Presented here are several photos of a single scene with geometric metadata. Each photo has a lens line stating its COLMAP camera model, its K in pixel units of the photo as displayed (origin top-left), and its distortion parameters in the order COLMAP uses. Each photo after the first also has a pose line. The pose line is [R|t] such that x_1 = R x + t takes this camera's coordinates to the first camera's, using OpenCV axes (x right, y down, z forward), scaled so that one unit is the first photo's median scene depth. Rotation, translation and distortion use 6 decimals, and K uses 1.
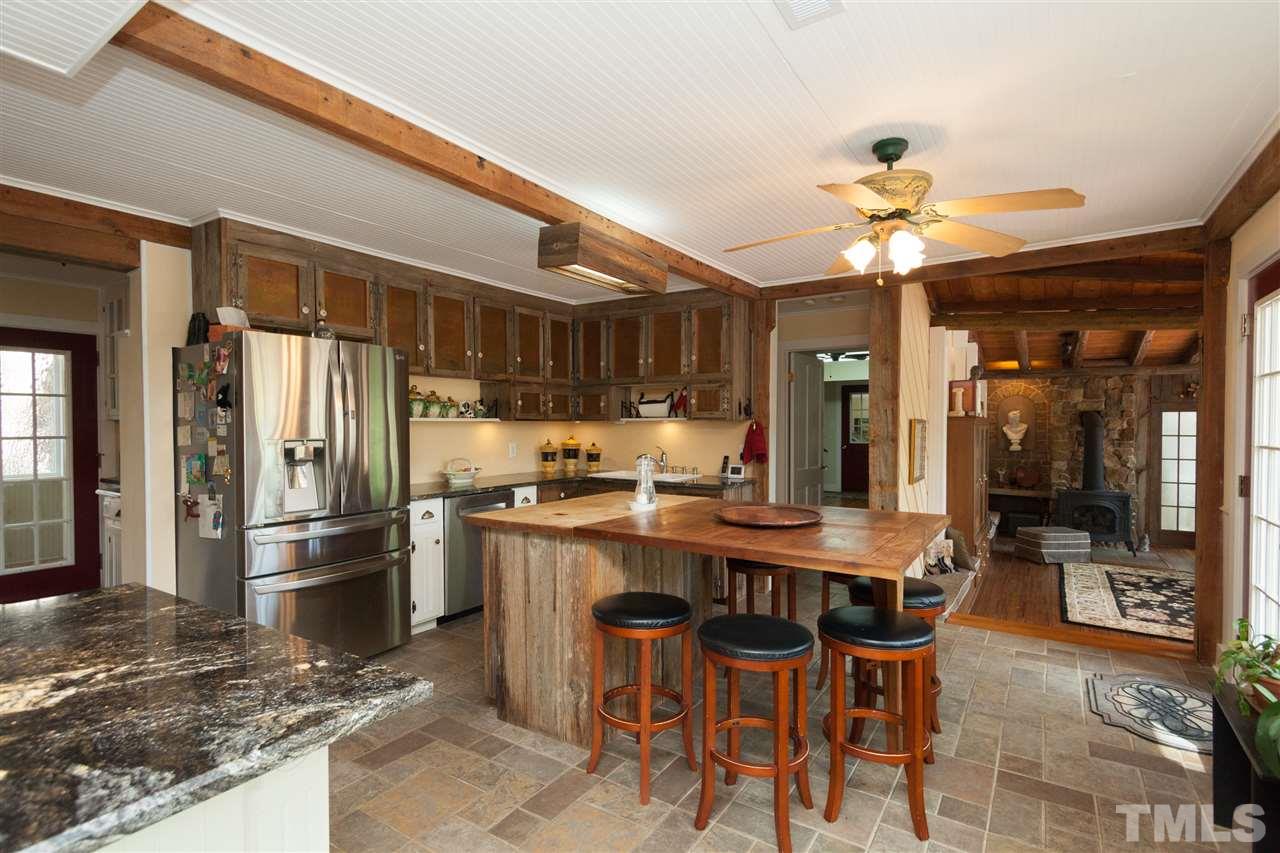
lens RADIAL K [[610.0, 0, 637.1], [0, 610.0, 430.0], [0, 0, 1]] dist [0.004480, 0.000541]
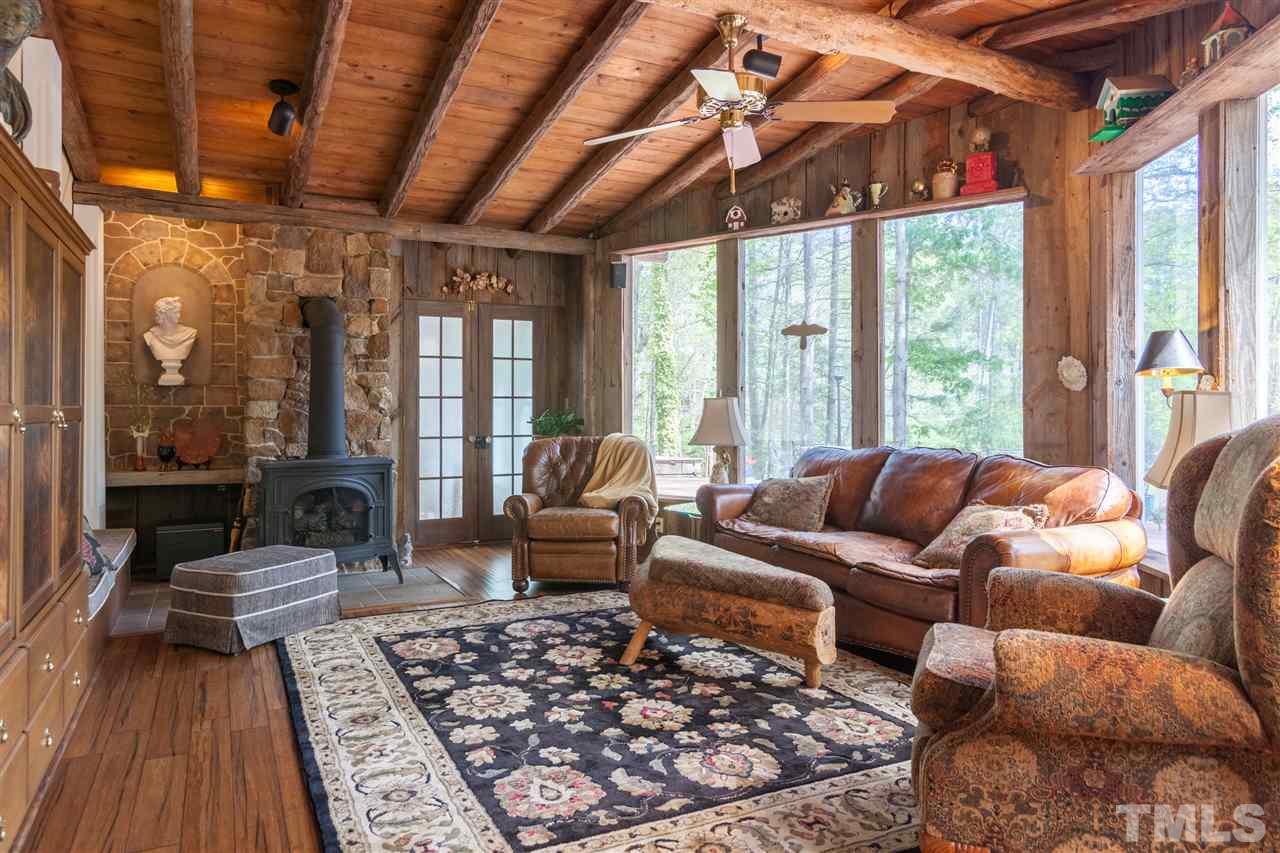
lens RADIAL K [[816.3, 0, 621.8], [0, 816.3, 399.9], [0, 0, 1]] dist [0.005957, 0.001102]
pose [[0.498381, 0.001958, 0.866956, 0.293476], [0.011076, 0.999901, -0.008625, 0.059194], [-0.866888, 0.013900, 0.498310, 0.462080]]
